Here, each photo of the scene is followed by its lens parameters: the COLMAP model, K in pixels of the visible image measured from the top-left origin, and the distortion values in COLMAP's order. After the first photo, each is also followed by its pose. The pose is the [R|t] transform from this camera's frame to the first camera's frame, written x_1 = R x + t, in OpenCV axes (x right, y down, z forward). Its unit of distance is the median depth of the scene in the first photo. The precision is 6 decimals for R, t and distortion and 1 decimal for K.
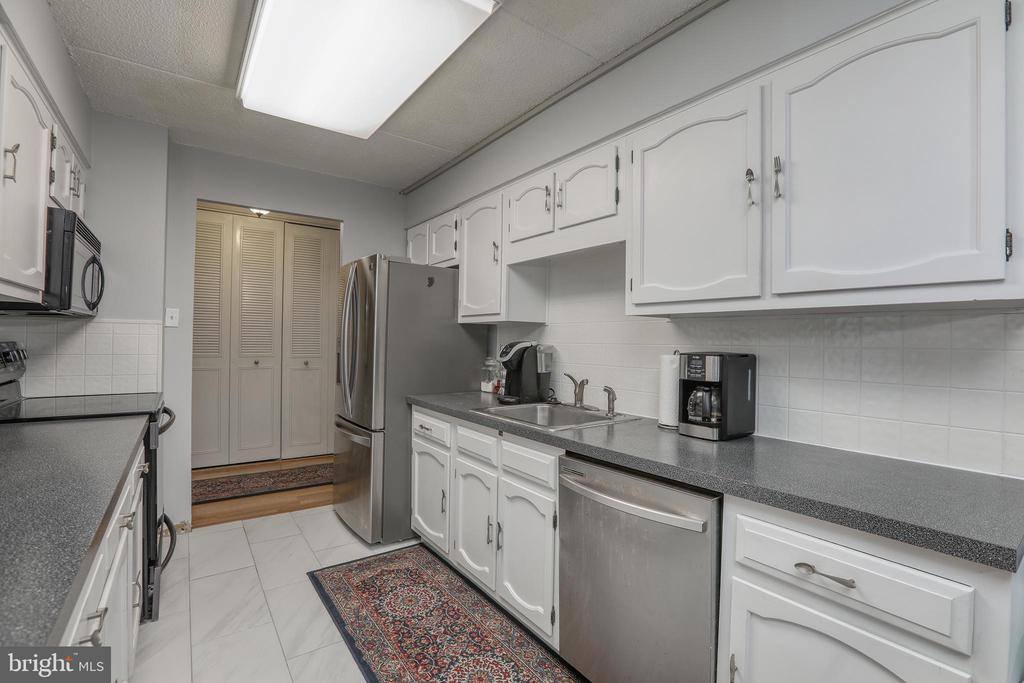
lens RADIAL K [[466.3, 0, 515.2], [0, 466.3, 338.8], [0, 0, 1]] dist [-0.029902, 0.004054]
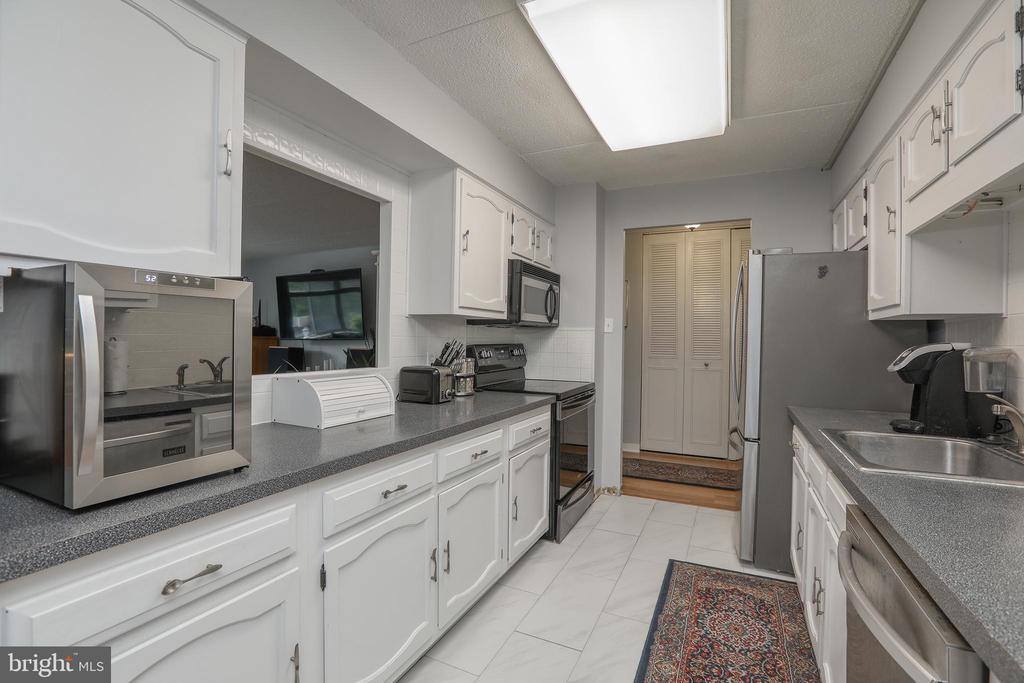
lens RADIAL K [[466.3, 0, 516.1], [0, 466.3, 337.6], [0, 0, 1]] dist [-0.029902, 0.004054]
pose [[0.479108, -0.011899, -0.877676, 0.297999], [-0.002017, 0.999891, -0.014657, 0.008323], [0.877754, 0.008793, 0.479031, 0.152422]]
